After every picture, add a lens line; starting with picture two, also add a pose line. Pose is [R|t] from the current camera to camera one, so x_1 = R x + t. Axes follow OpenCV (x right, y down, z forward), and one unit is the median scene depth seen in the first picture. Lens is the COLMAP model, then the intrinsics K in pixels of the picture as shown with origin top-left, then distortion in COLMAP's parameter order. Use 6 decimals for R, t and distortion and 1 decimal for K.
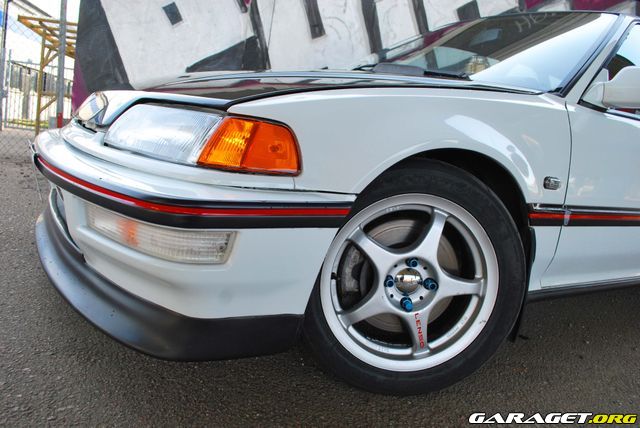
lens RADIAL K [[490.2, 0, 322.8], [0, 490.2, 214.6], [0, 0, 1]] dist [-0.061457, -0.001736]
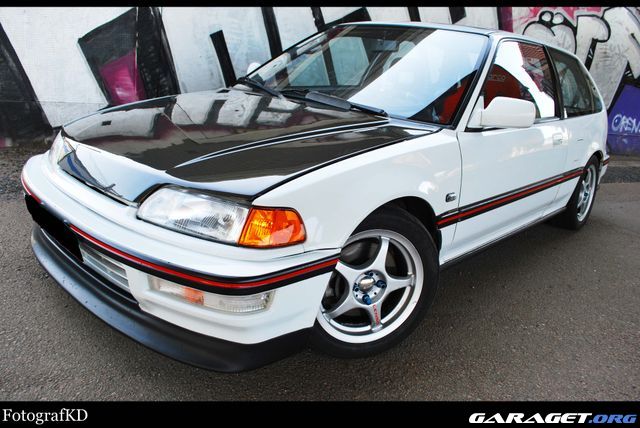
lens RADIAL K [[490.2, 0, 317.3], [0, 490.2, 214.3], [0, 0, 1]] dist [-0.061457, -0.001736]
pose [[0.968967, -0.118642, 0.216857, -0.265836], [0.081312, 0.981449, 0.173625, -0.341038], [-0.233433, -0.150603, 0.960639, -0.356669]]
